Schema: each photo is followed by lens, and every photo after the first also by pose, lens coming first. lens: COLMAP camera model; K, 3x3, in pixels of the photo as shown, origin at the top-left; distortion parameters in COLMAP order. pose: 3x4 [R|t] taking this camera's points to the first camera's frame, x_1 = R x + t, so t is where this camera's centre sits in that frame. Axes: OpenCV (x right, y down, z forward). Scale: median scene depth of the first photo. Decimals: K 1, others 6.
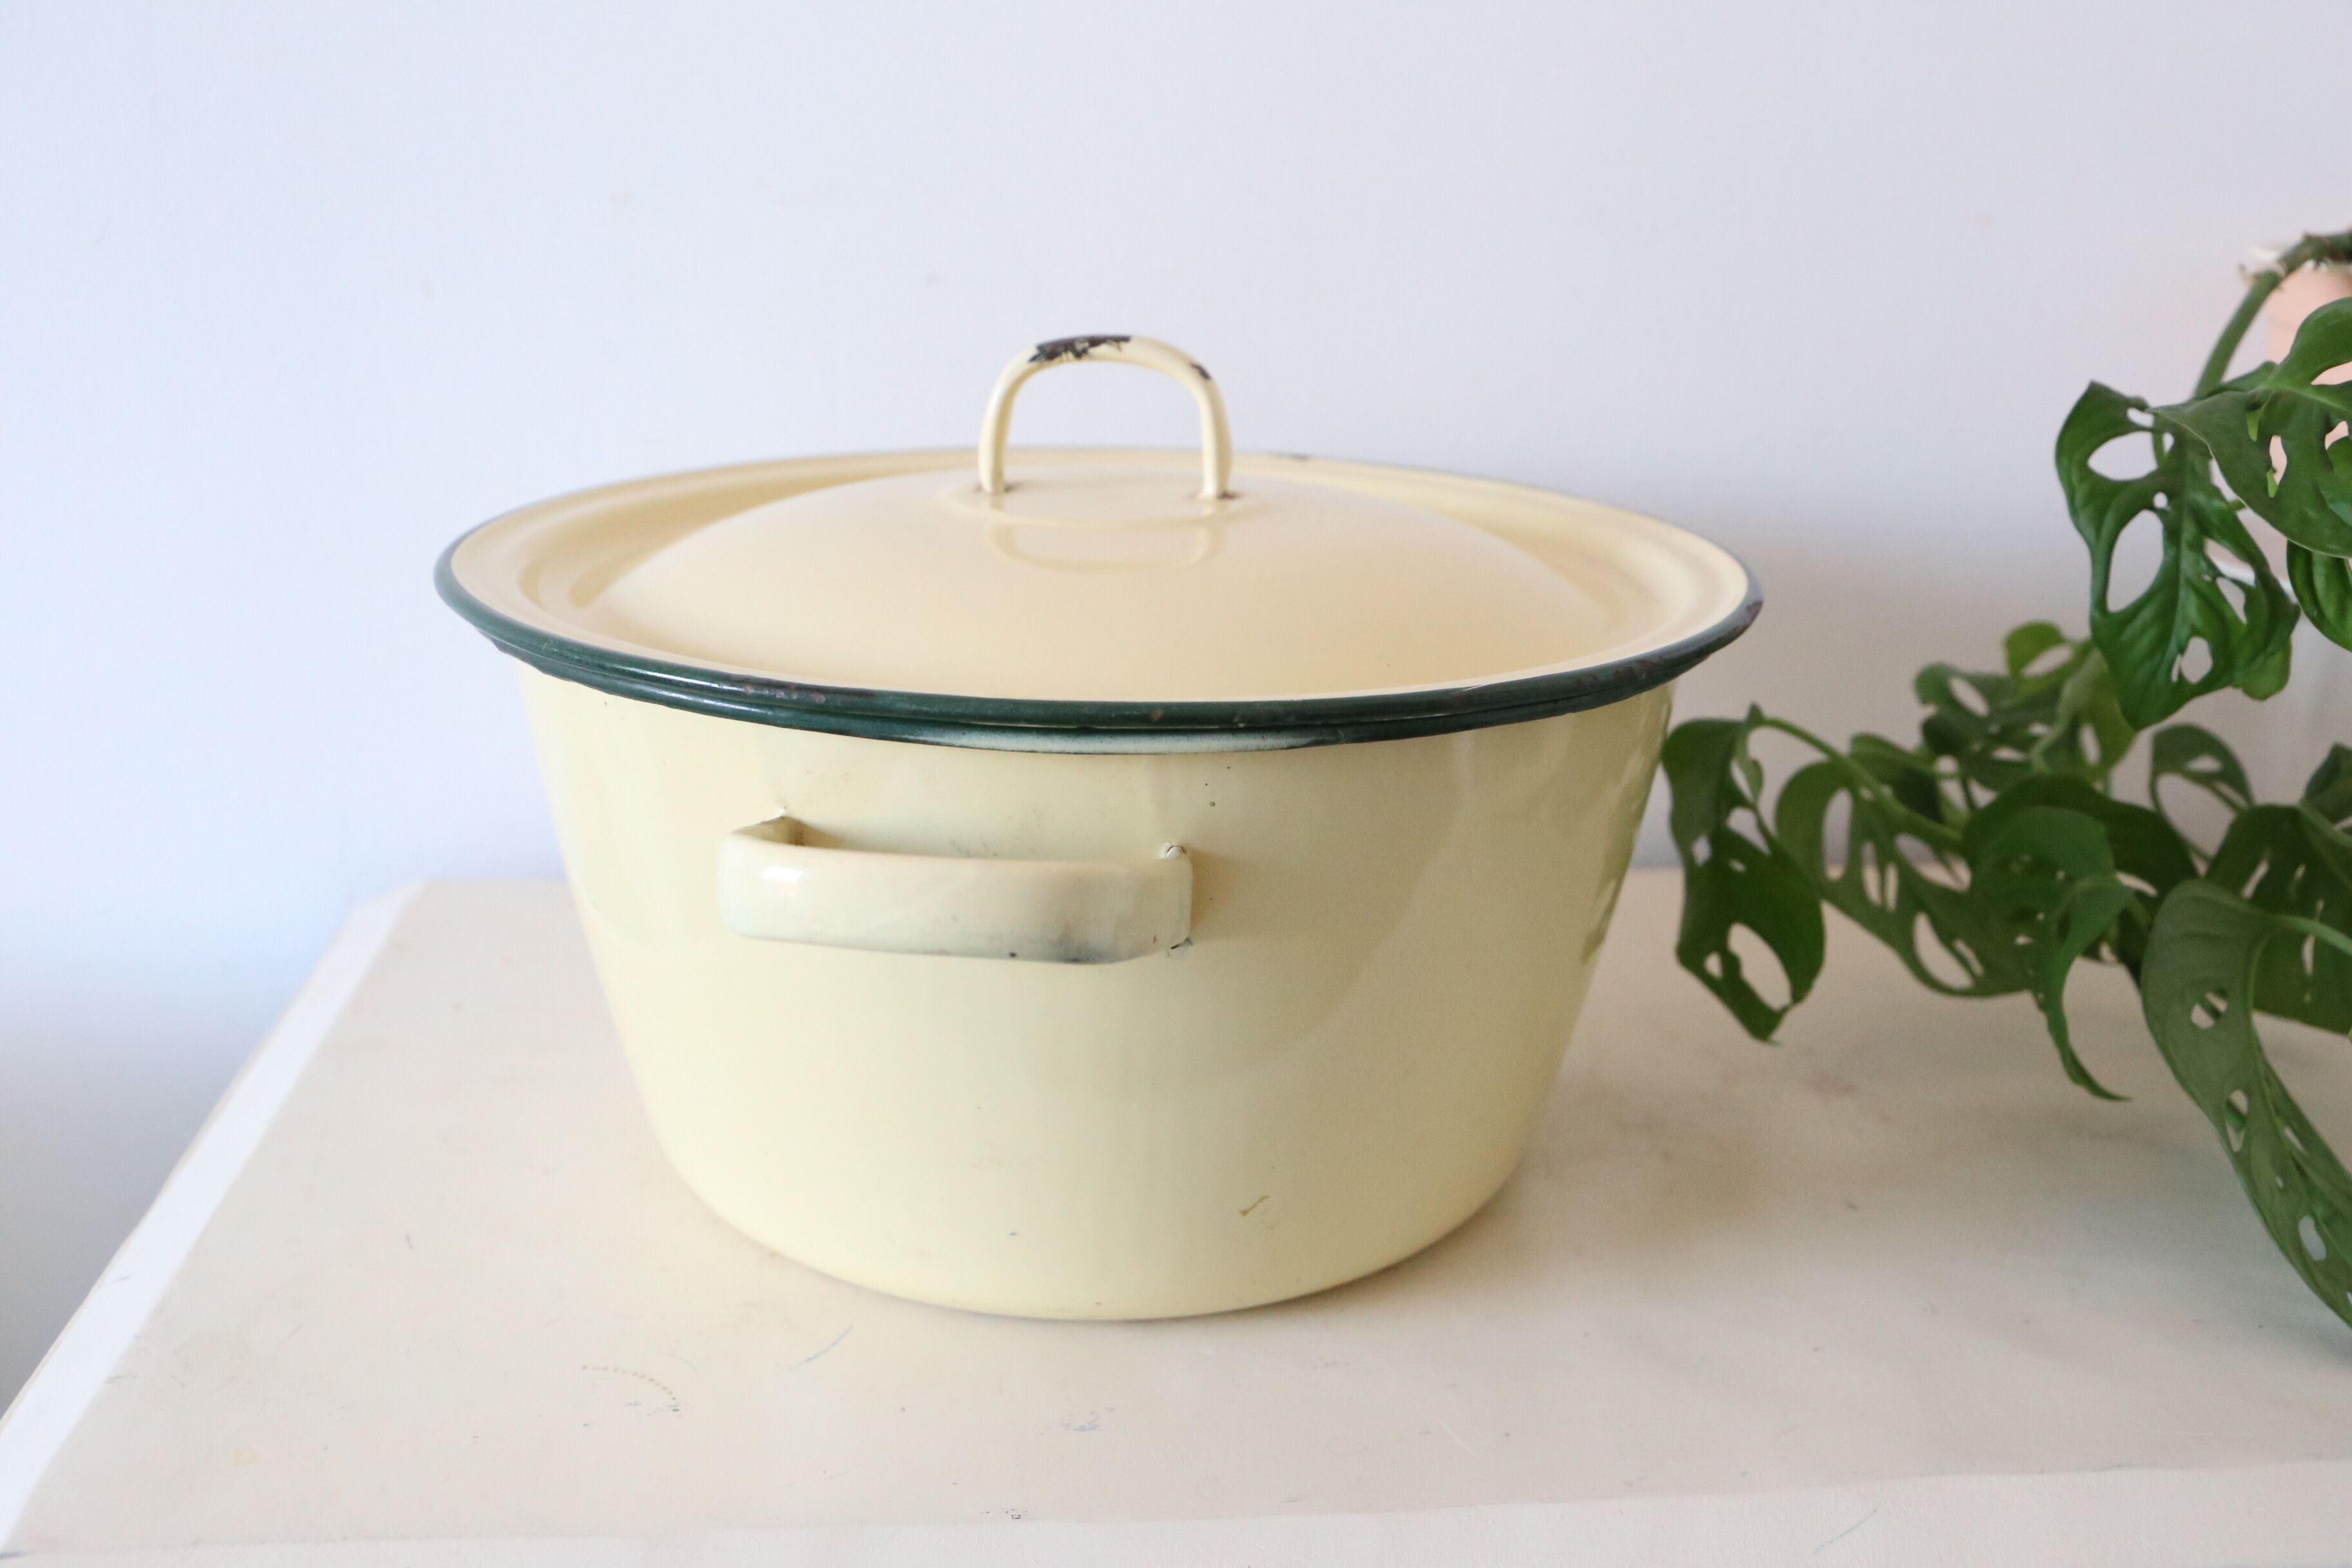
lens RADIAL K [[2287.8, 0, 1187.1], [0, 2287.8, 840.9], [0, 0, 1]] dist [-0.012206, 0.000000]
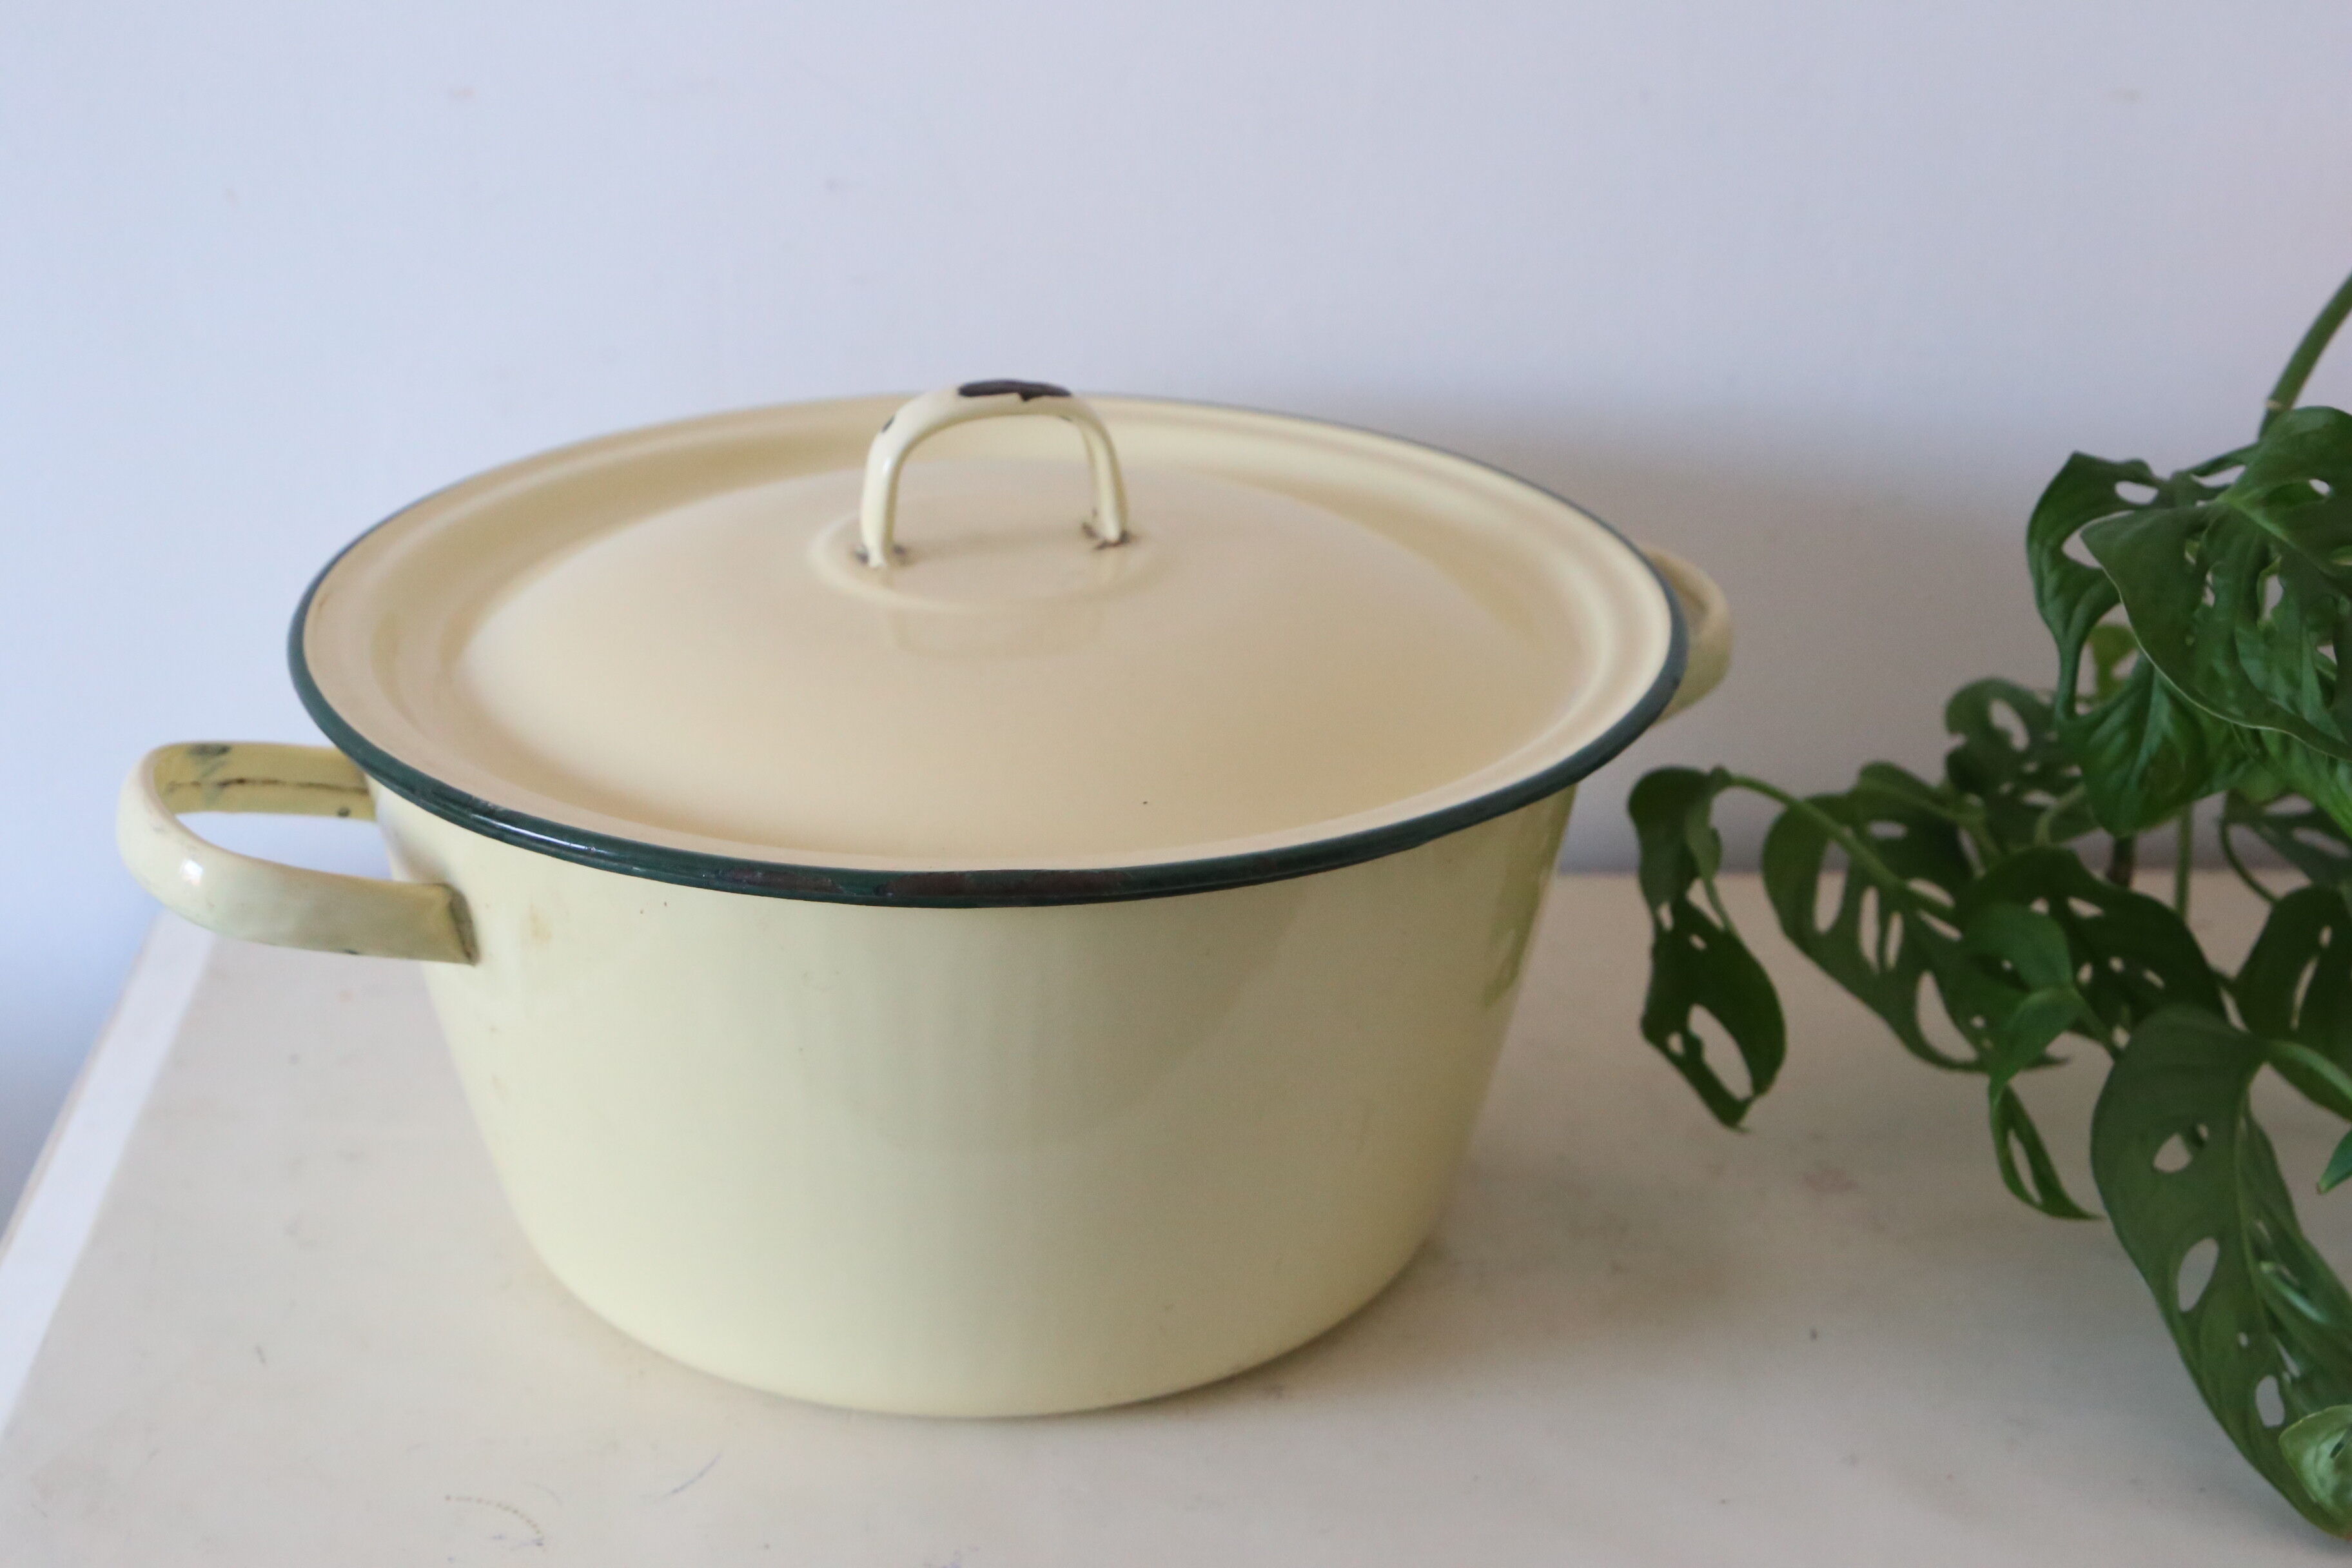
lens RADIAL K [[3555.1, 0, 1175.4], [0, 3555.1, 787.3], [0, 0, 1]] dist [0.171516, 0.000000]
pose [[0.999262, 0.015095, -0.035313, 0.091309], [-0.011554, 0.995079, 0.098410, -0.207762], [0.036625, -0.097929, 0.994519, -0.457637]]
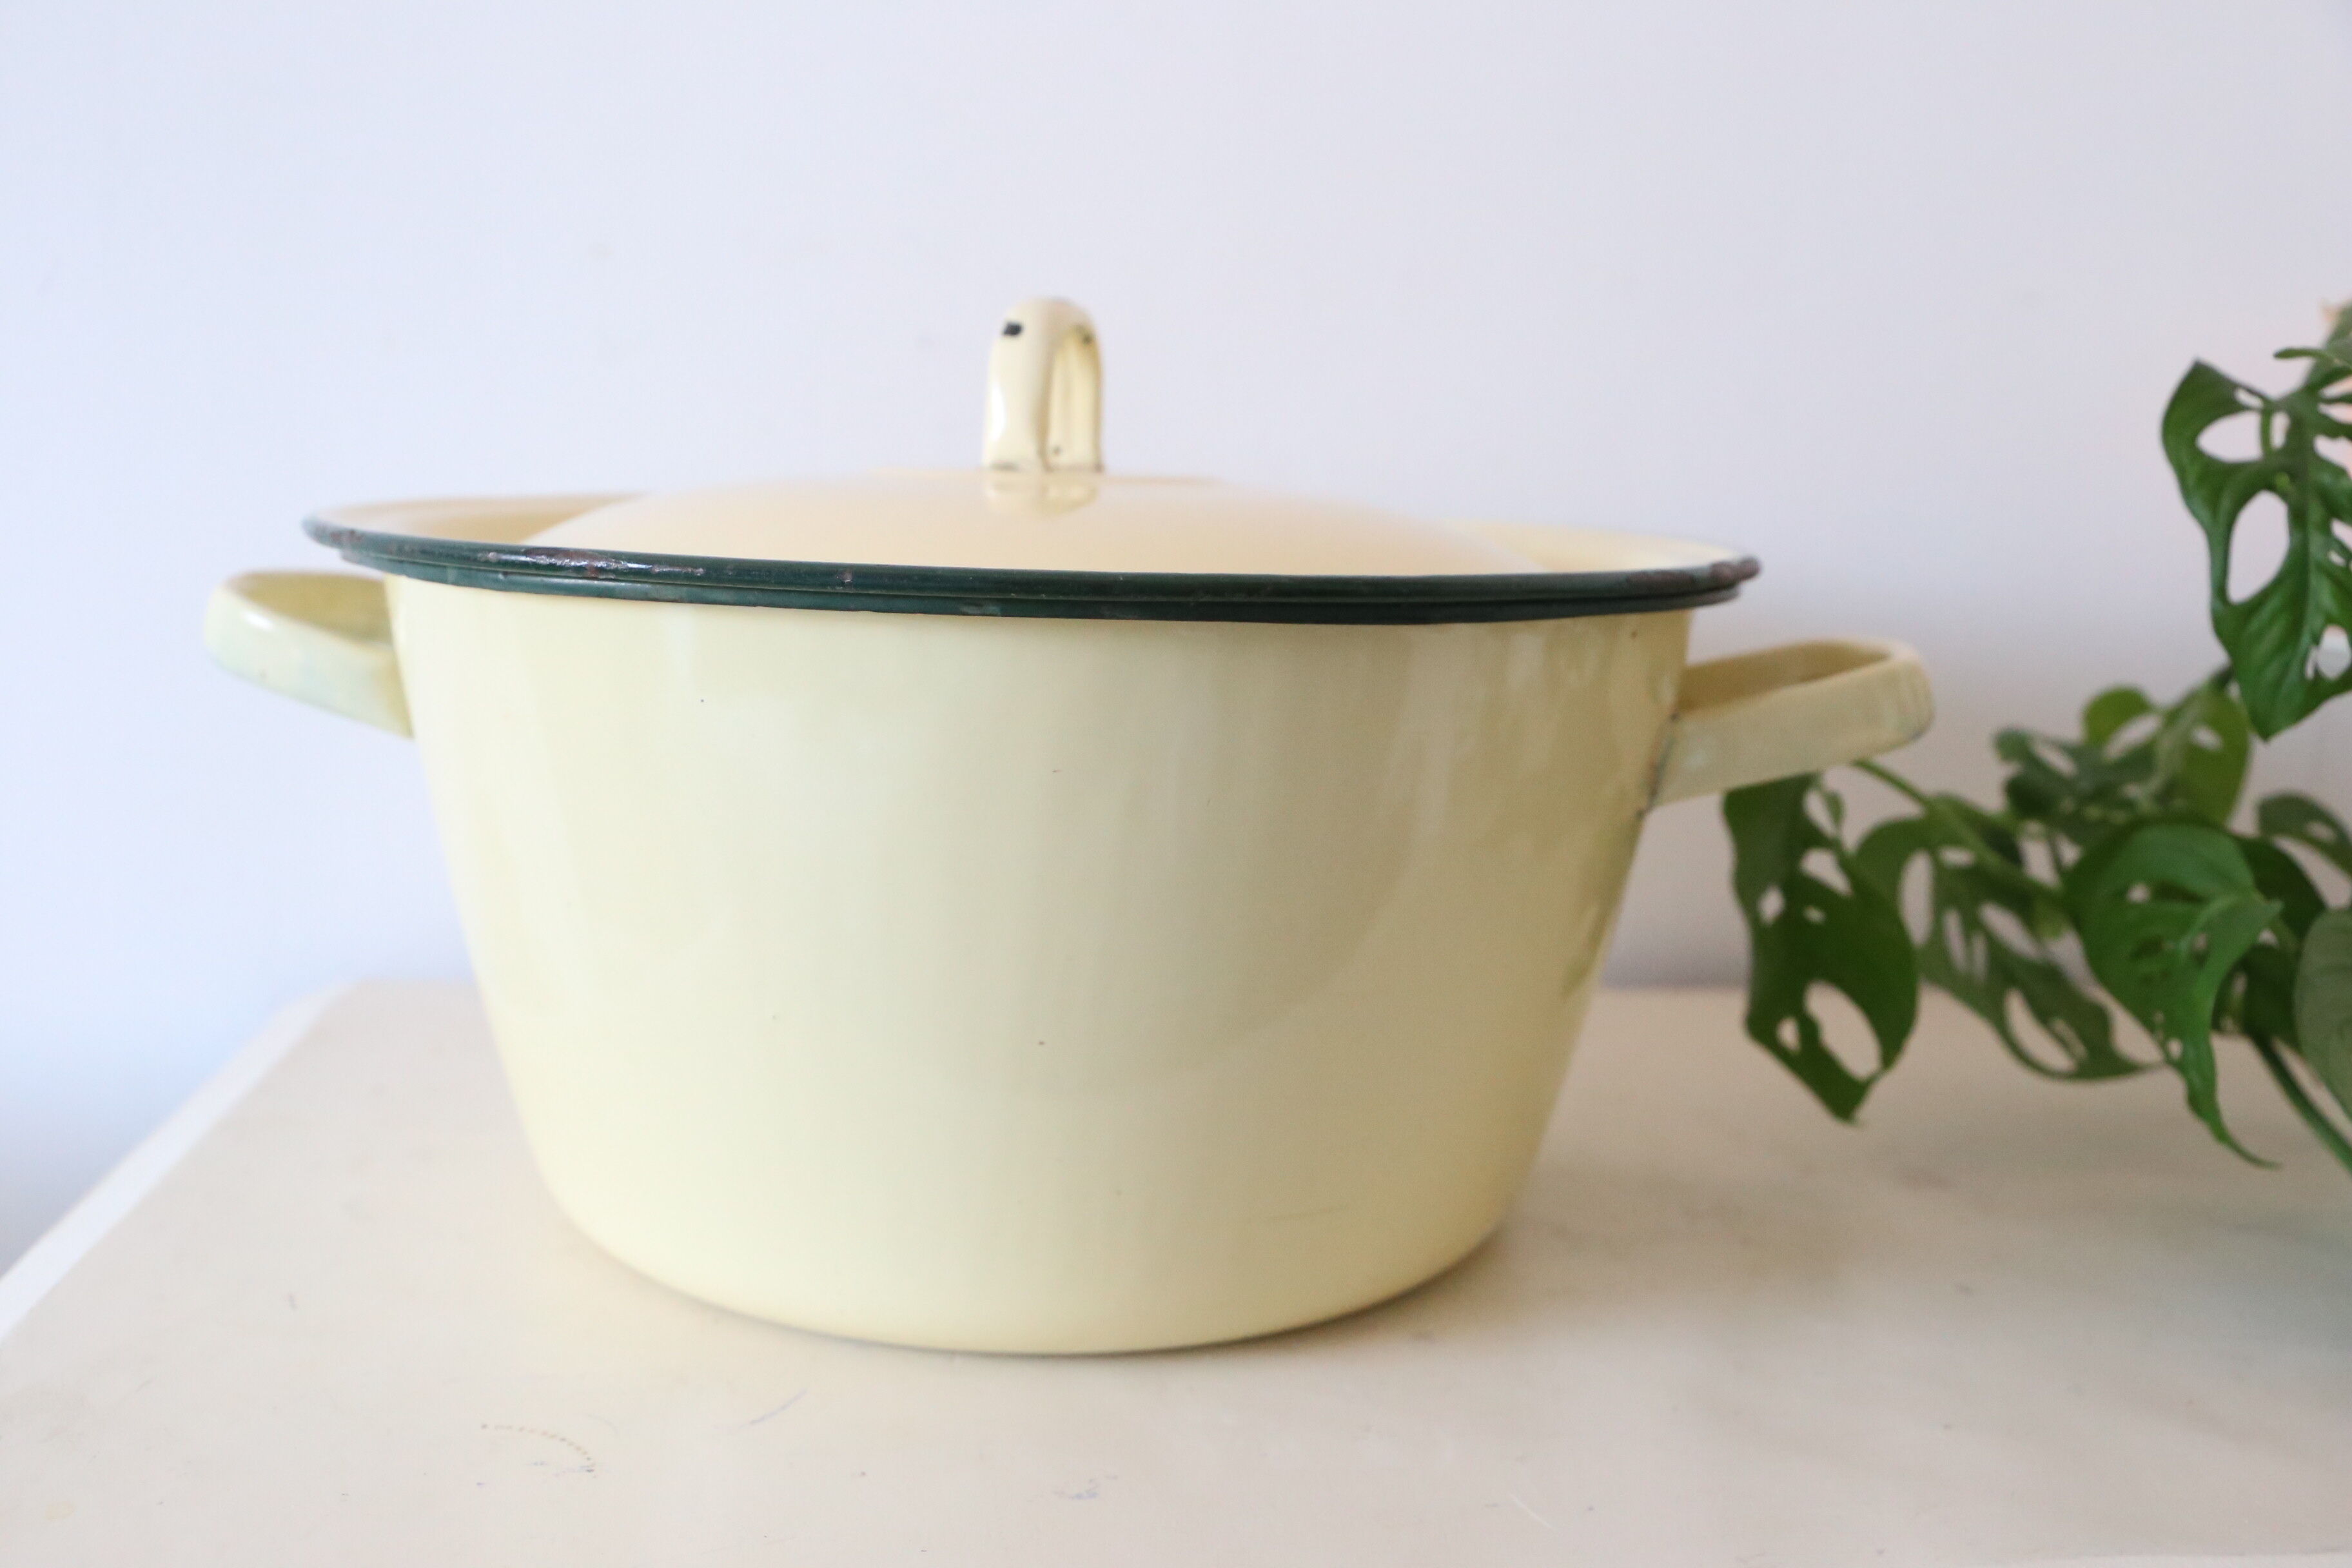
lens RADIAL K [[2287.8, 0, 1165.9], [0, 2287.8, 824.5], [0, 0, 1]] dist [-0.012206, 0.000000]
pose [[0.999983, 0.005489, -0.001717, -0.012155], [-0.005675, 0.990285, -0.138934, 0.112193], [0.000937, 0.138941, 0.990300, 0.124452]]
